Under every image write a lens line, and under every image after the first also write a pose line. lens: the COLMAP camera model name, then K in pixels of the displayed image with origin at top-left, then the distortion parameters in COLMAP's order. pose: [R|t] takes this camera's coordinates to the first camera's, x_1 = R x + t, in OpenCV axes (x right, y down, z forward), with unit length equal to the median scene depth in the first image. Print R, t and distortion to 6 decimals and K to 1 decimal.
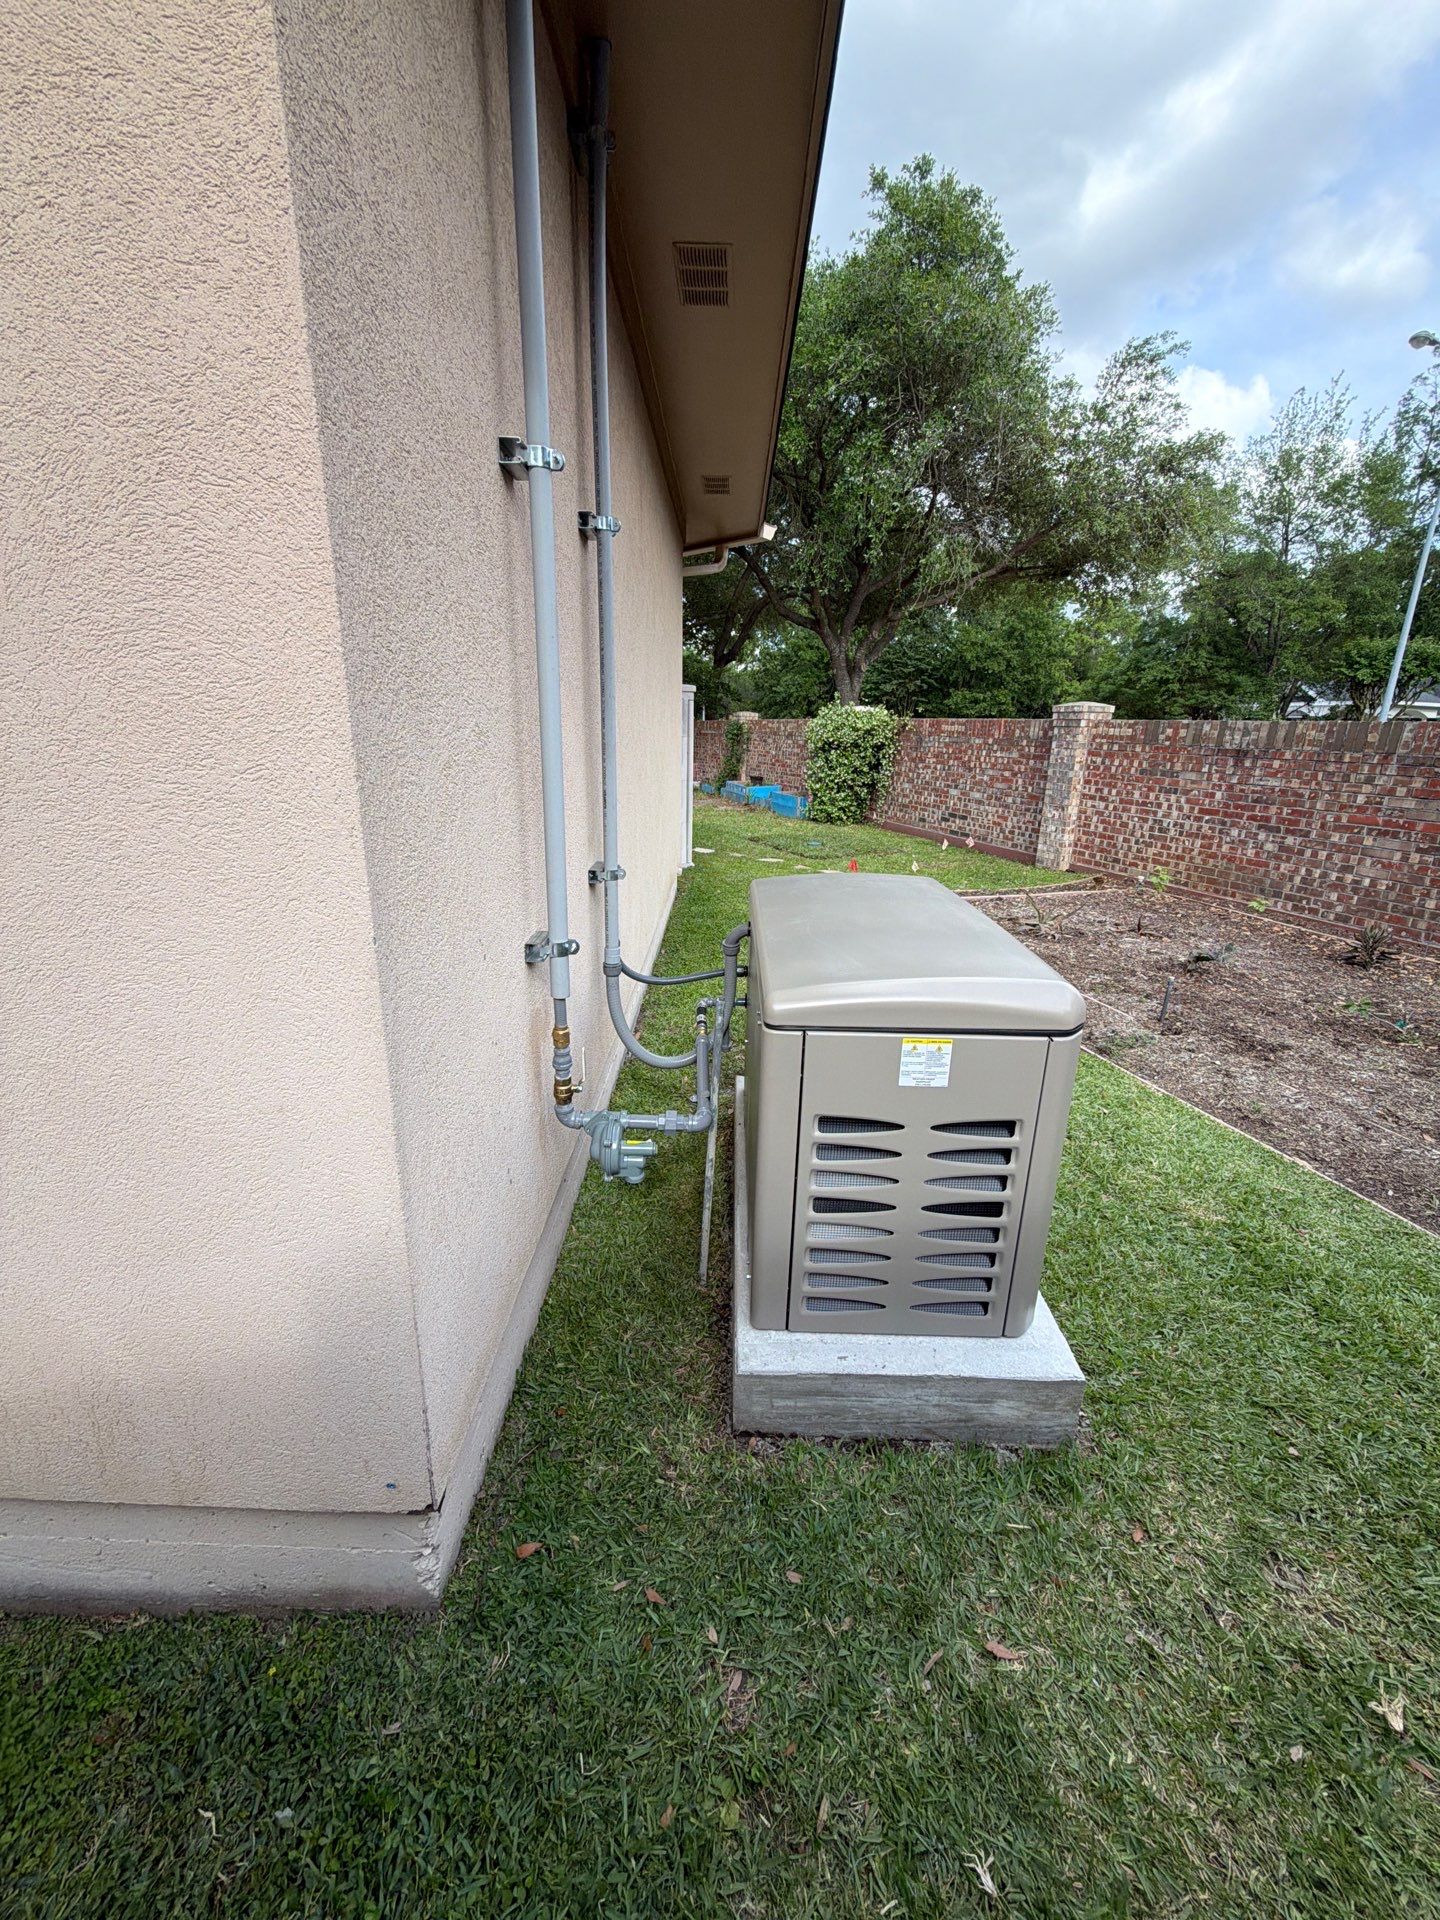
lens RADIAL K [[763.6, 0, 720.0], [0, 763.6, 960.0], [0, 0, 1]] dist [0.001163, -0.000317]
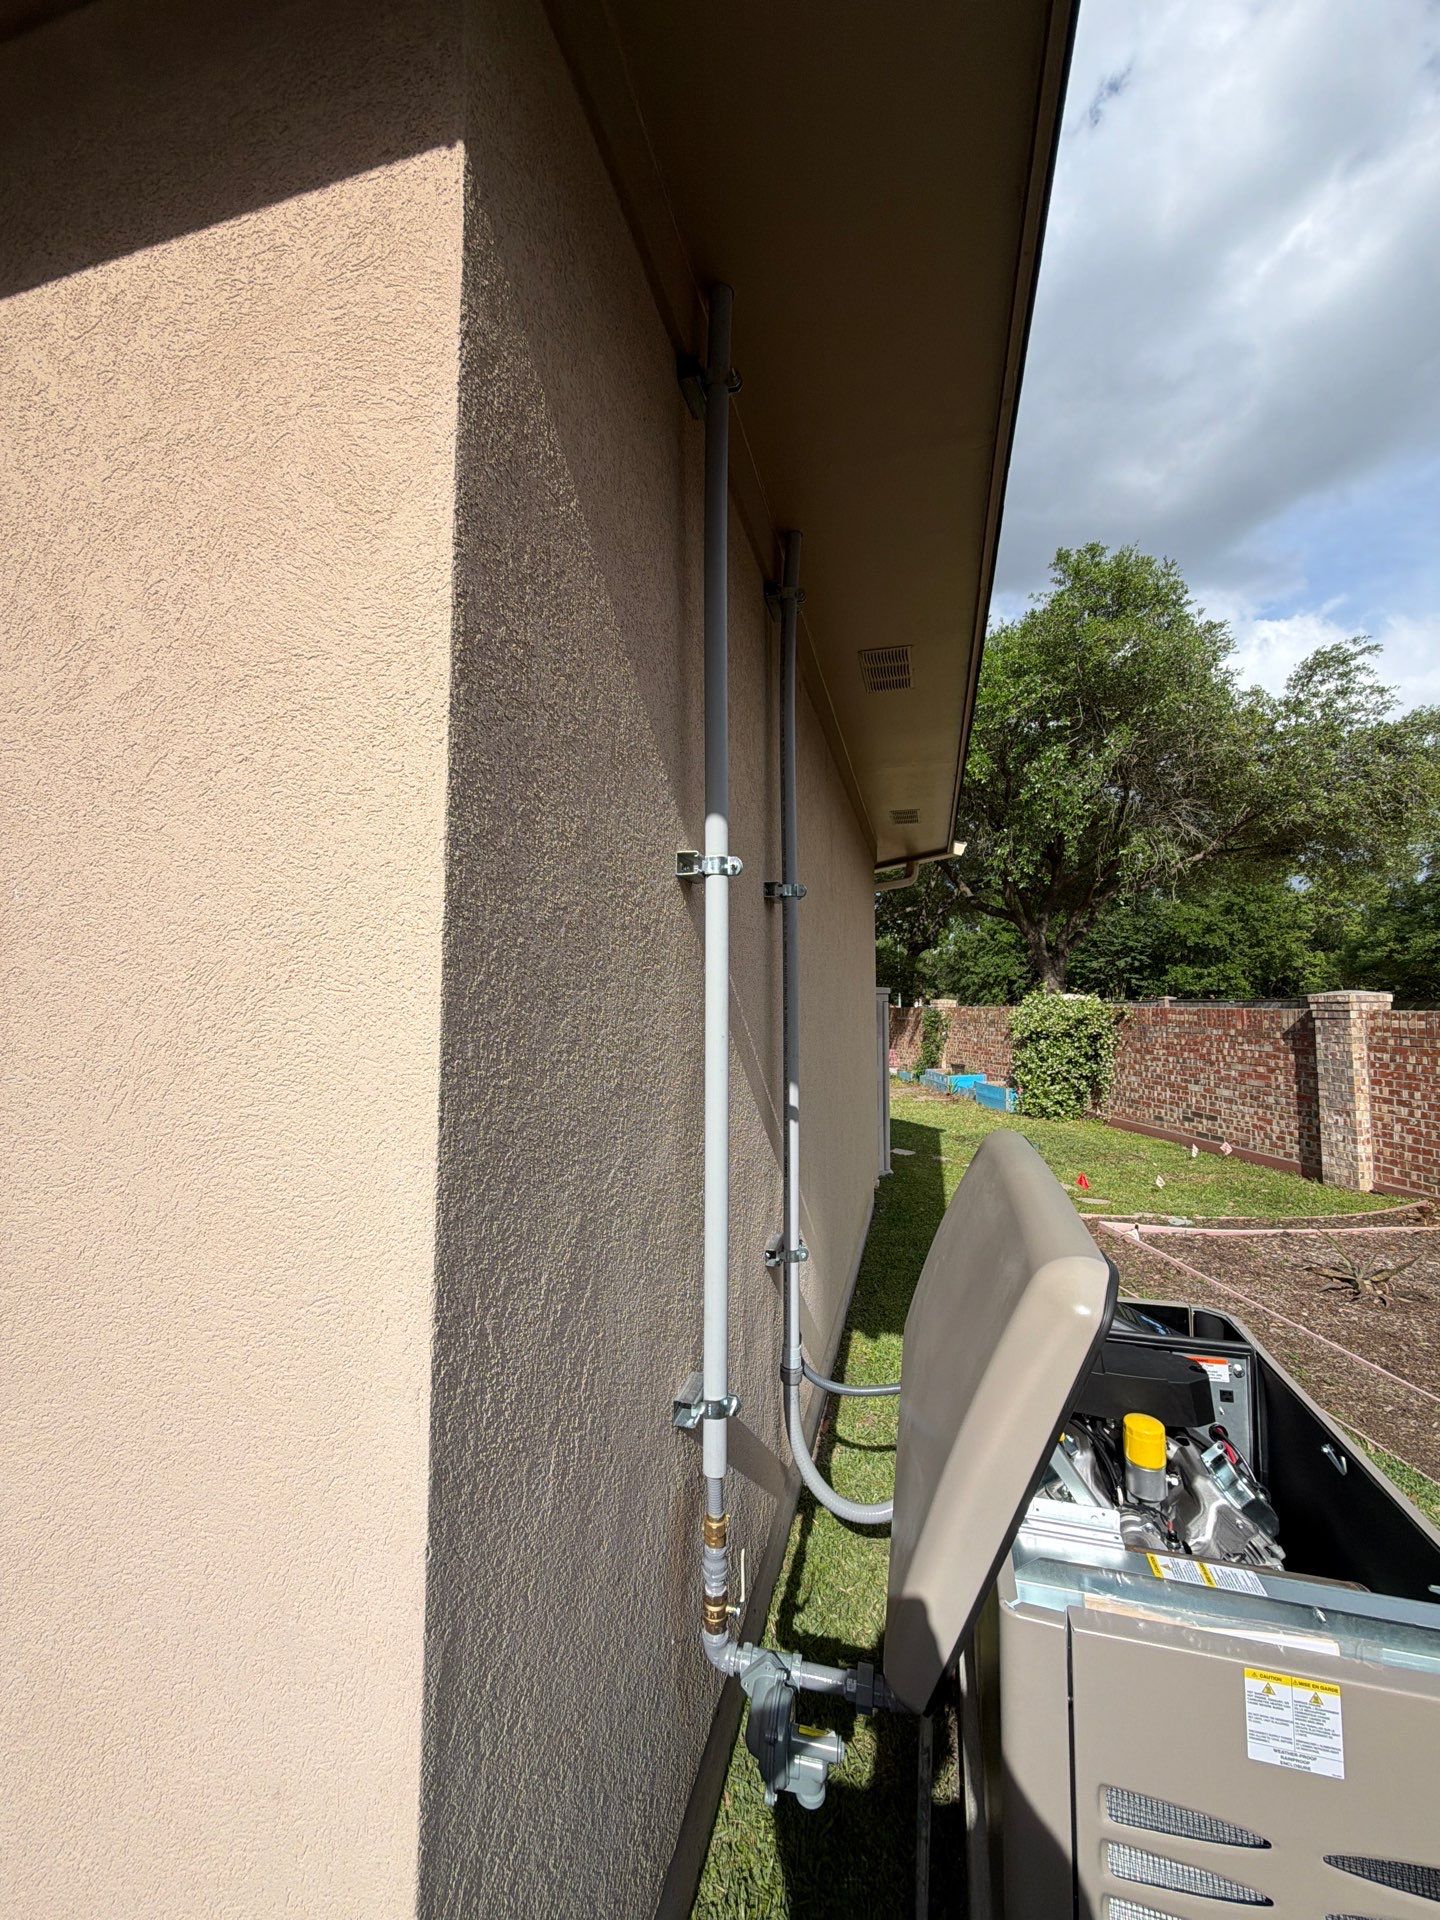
lens RADIAL K [[767.2, 0, 720.0], [0, 767.2, 960.0], [0, 0, 1]] dist [0.000121, 0.000096]
pose [[0.968550, -0.035890, -0.246215, 0.000798], [-0.052679, 0.937532, -0.343886, -0.033744], [0.243177, 0.346042, 0.906157, 0.024913]]
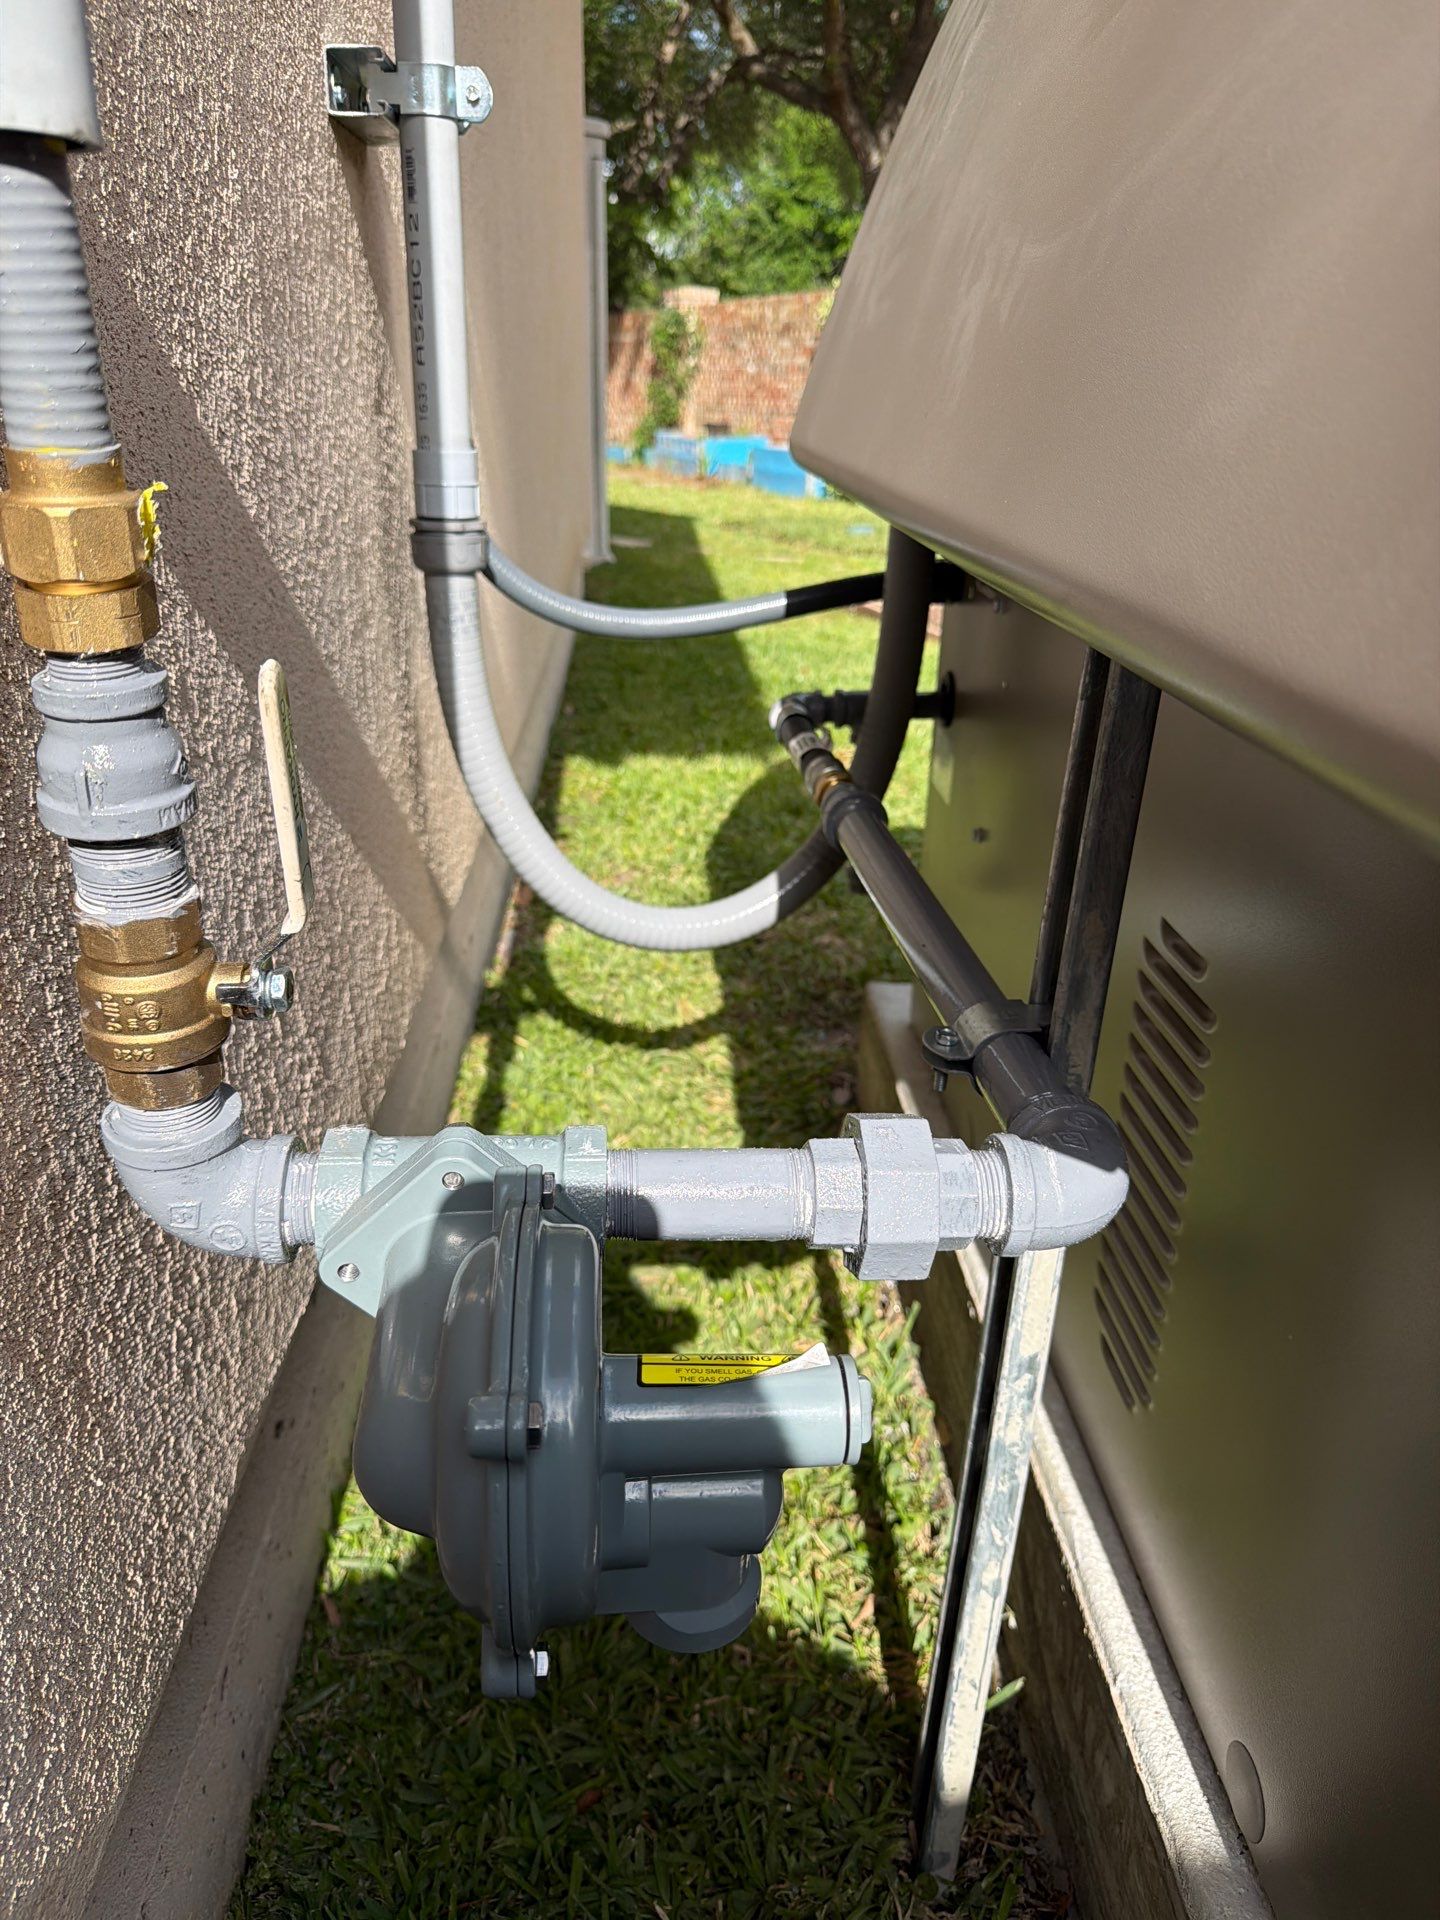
lens RADIAL K [[1377.1, 0, 720.0], [0, 1377.1, 960.0], [0, 0, 1]] dist [0.001551, -0.000973]
pose [[0.997880, -0.030543, 0.057475, -0.025624], [0.024656, 0.994633, 0.100489, 0.033217], [-0.060236, -0.098859, 0.993277, 0.164190]]
